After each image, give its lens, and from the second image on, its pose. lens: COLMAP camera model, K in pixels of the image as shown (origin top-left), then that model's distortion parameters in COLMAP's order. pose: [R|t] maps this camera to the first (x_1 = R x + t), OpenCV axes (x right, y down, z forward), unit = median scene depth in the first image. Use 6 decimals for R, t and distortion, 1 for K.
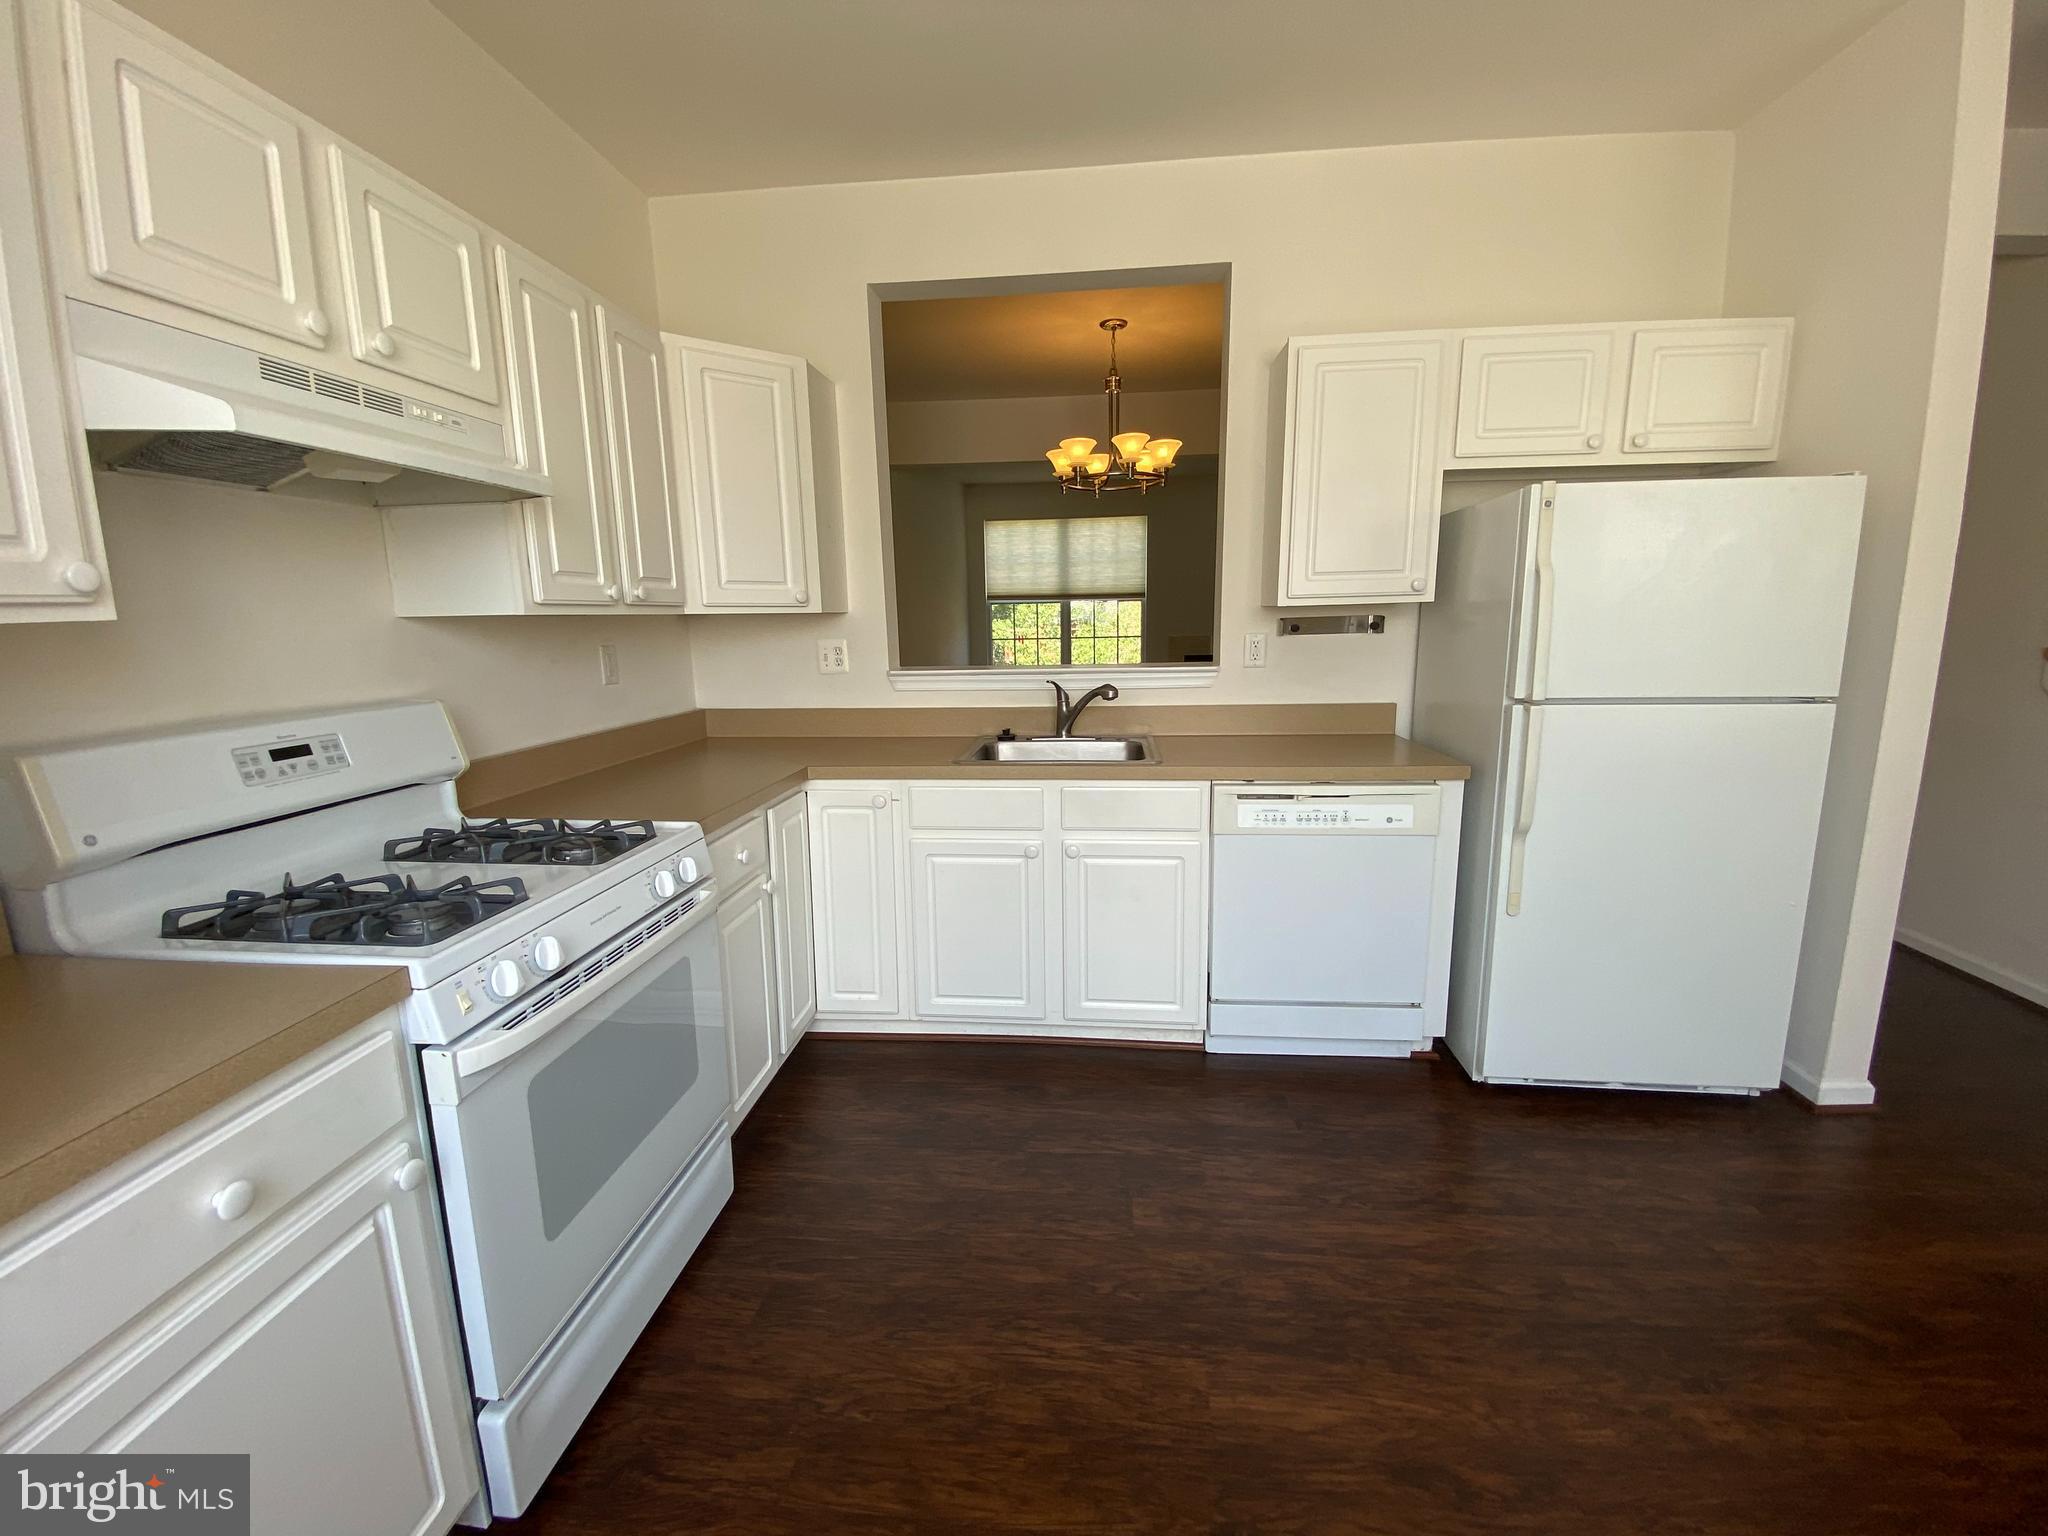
lens RADIAL K [[832.2, 0, 1025.0], [0, 832.2, 764.2], [0, 0, 1]] dist [0.027711, -0.025080]
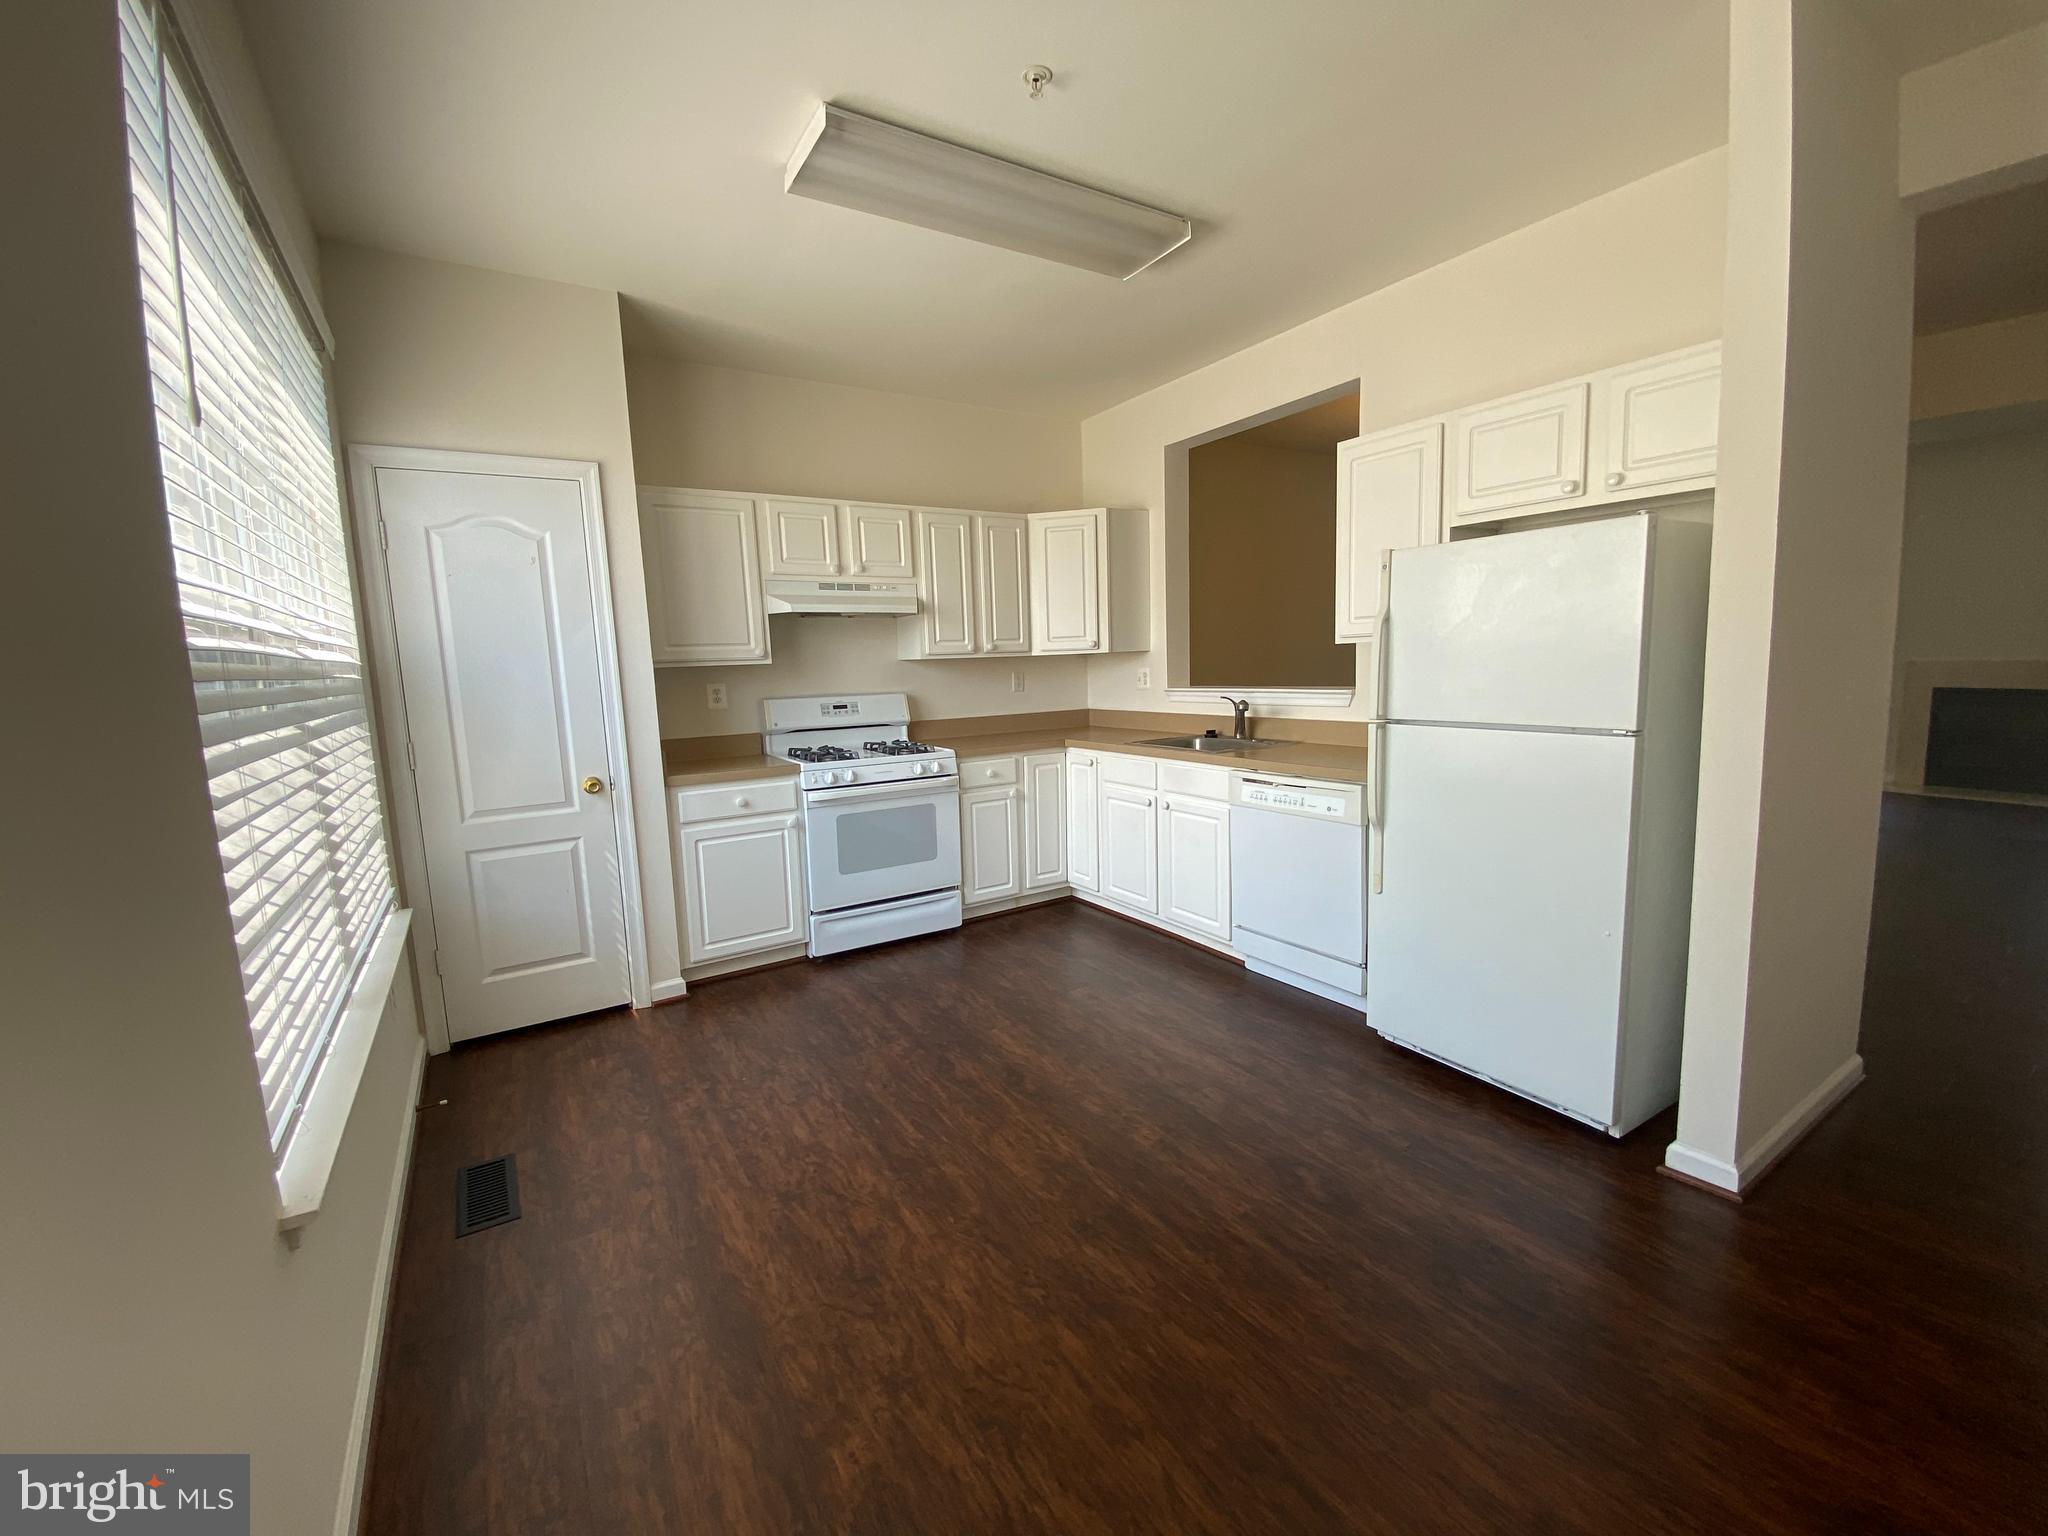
lens RADIAL K [[825.6, 0, 1030.1], [0, 825.6, 768.3], [0, 0, 1]] dist [0.027554, -0.025581]
pose [[0.613809, 0.099420, -0.783170, 1.203456], [-0.116949, 0.992544, 0.034341, 0.014439], [0.780744, 0.070512, 0.620859, -0.176682]]
